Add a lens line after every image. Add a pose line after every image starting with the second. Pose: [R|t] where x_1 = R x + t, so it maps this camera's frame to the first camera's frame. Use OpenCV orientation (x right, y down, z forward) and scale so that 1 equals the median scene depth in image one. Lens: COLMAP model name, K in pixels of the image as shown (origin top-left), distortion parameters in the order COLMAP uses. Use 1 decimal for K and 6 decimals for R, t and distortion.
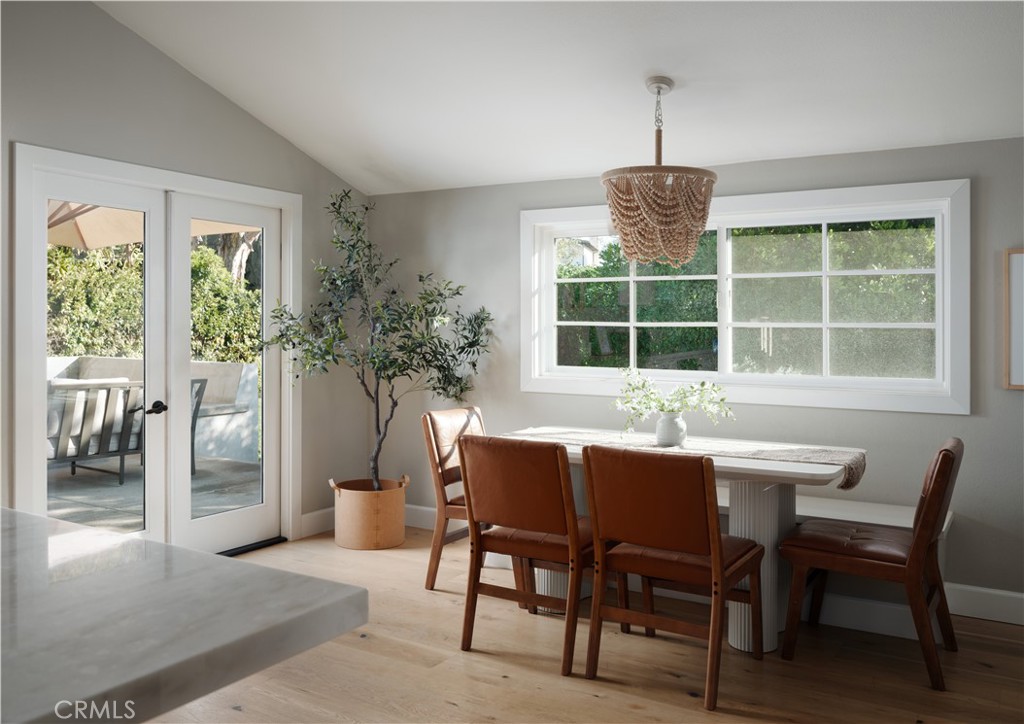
lens RADIAL K [[858.3, 0, 512.0], [0, 858.3, 327.6], [0, 0, 1]] dist [0.005637, -0.000619]
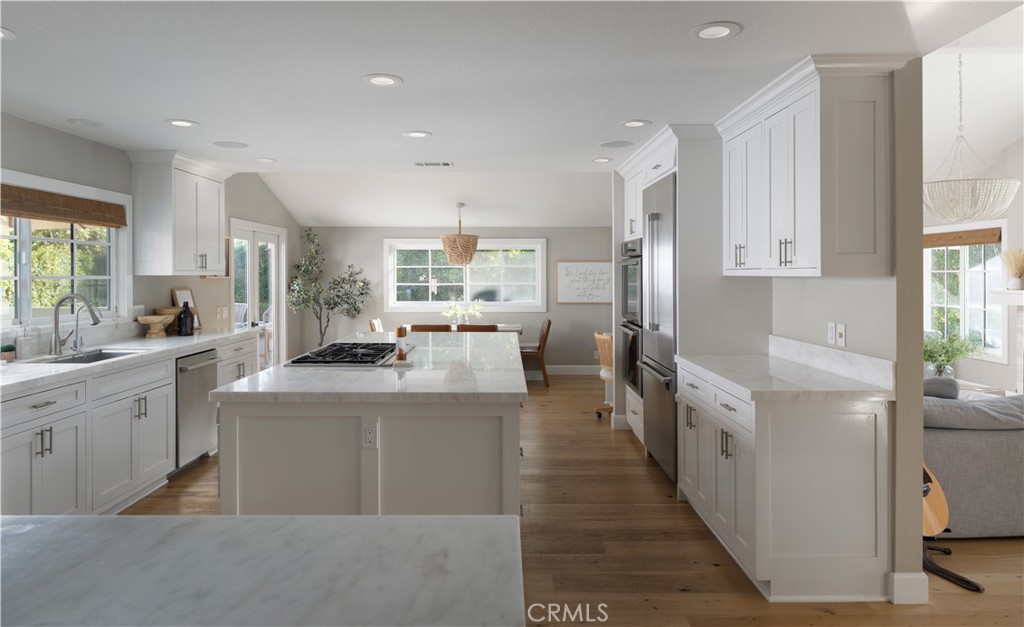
lens RADIAL K [[624.3, 0, 511.7], [0, 624.3, 287.5], [0, 0, 1]] dist [-0.003966, -0.001253]
pose [[0.854918, -0.019962, 0.518379, -0.629288], [0.009191, 0.999685, 0.023338, -0.036302], [-0.518682, -0.015188, 0.854832, -0.741458]]
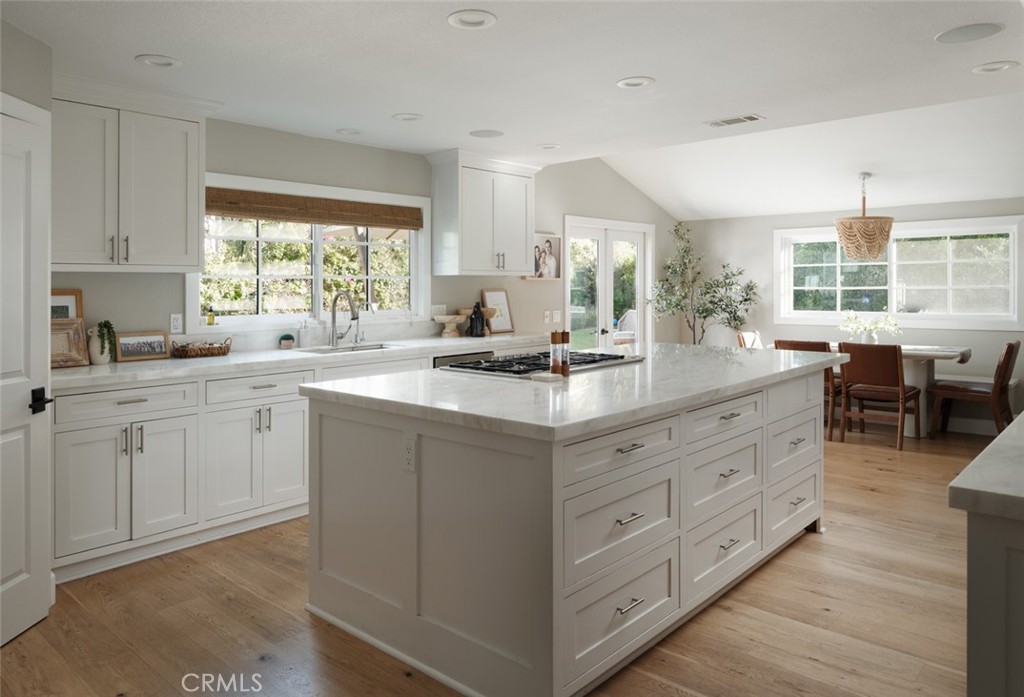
lens RADIAL K [[707.7, 0, 513.5], [0, 707.7, 305.2], [0, 0, 1]] dist [-0.002382, -0.001936]
pose [[0.982163, -0.011621, -0.187669, -0.278016], [0.016063, 0.999625, 0.022166, -0.012775], [0.187342, -0.024785, 0.981982, -0.693593]]
